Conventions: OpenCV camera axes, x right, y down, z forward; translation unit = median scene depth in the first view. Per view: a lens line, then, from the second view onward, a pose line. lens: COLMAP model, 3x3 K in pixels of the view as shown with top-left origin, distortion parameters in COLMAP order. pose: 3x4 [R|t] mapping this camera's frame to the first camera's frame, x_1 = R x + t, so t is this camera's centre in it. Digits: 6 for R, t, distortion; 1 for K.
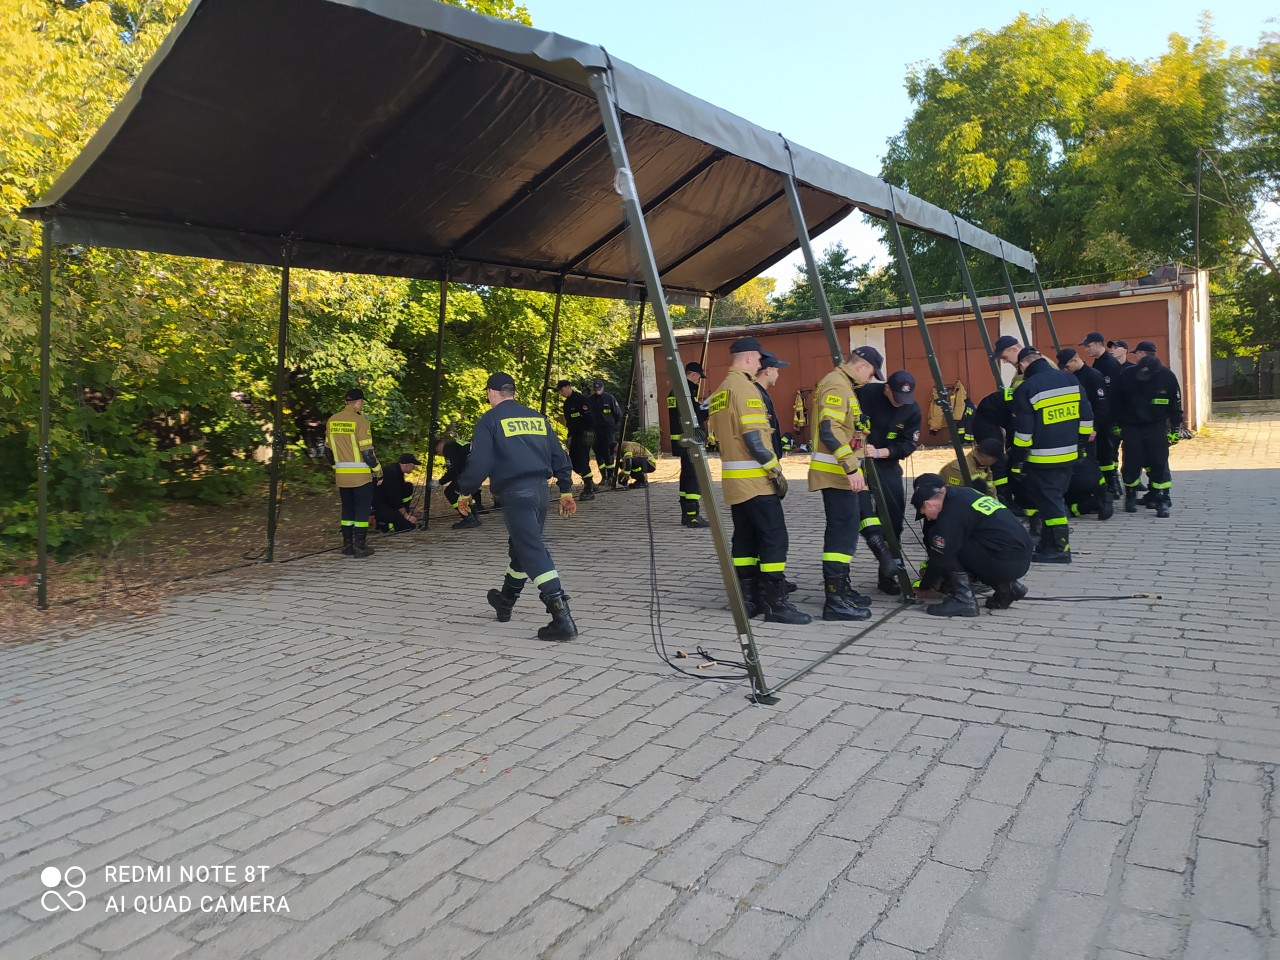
lens RADIAL K [[931.9, 0, 640.0], [0, 931.9, 480.0], [0, 0, 1]] dist [0.059705, -0.050245]
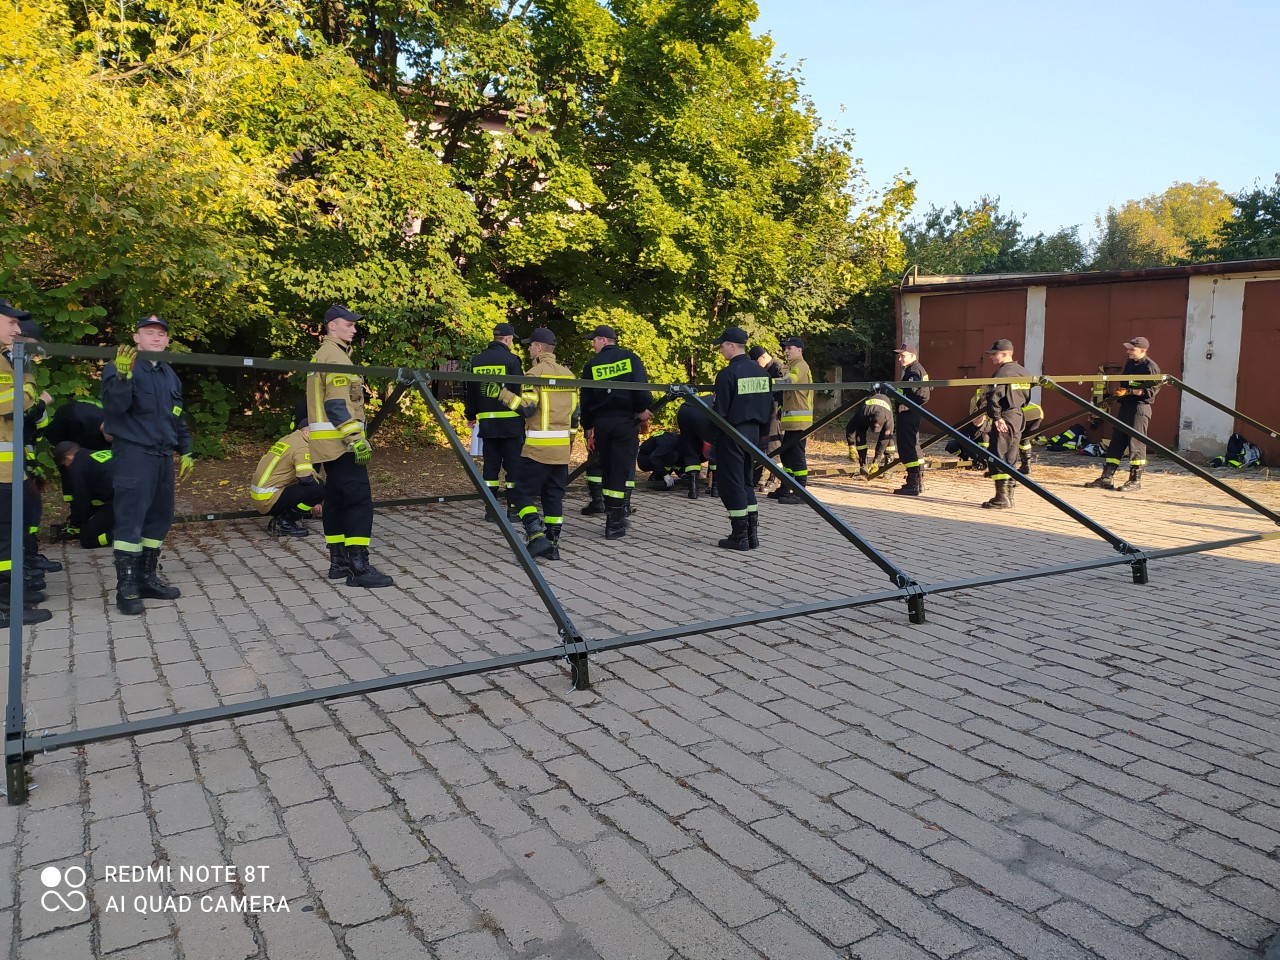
lens RADIAL K [[931.9, 0, 640.0], [0, 931.9, 480.0], [0, 0, 1]] dist [0.059705, -0.050245]
pose [[0.909772, 0.124866, -0.395883, 0.231406], [-0.100886, 0.991602, 0.080917, -0.053694], [0.402662, -0.033677, 0.914729, 0.332077]]
